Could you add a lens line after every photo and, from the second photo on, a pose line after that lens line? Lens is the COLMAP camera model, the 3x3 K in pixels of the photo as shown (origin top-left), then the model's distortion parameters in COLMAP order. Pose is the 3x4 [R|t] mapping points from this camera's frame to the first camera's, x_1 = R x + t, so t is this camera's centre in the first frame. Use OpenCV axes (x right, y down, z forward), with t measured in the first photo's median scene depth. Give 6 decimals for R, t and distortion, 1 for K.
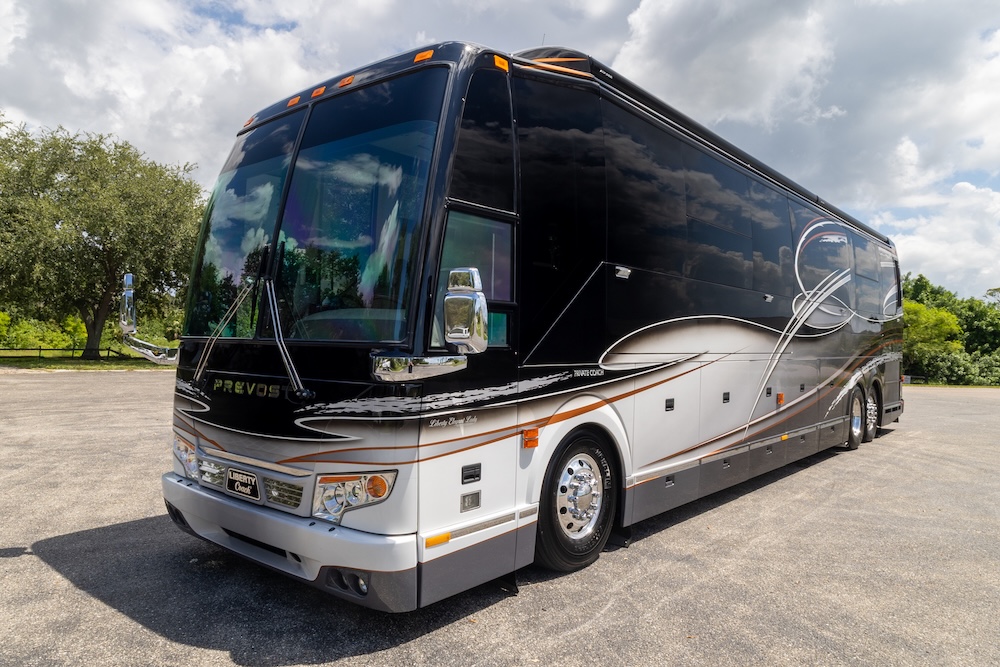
lens RADIAL K [[695.6, 0, 460.3], [0, 695.6, 339.6], [0, 0, 1]] dist [0.024152, -0.005929]
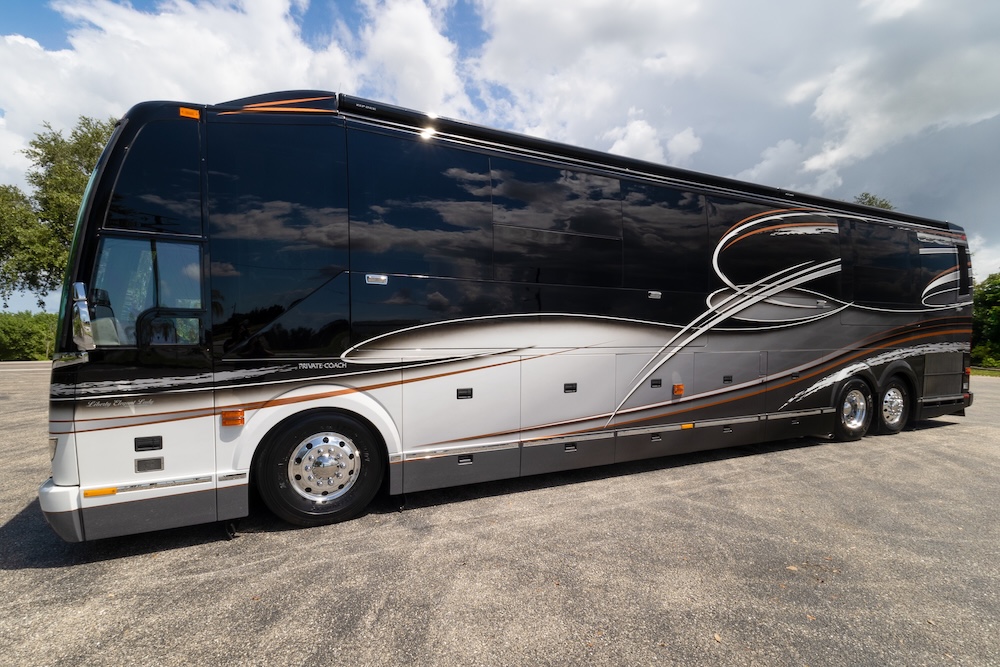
lens RADIAL K [[469.3, 0, 463.8], [0, 469.3, 373.4], [0, 0, 1]] dist [0.019403, -0.000179]
pose [[0.913653, -0.002007, -0.406490, 0.789667], [0.024267, 0.998474, 0.049613, 0.028908], [0.405770, -0.055193, 0.912307, 0.387125]]
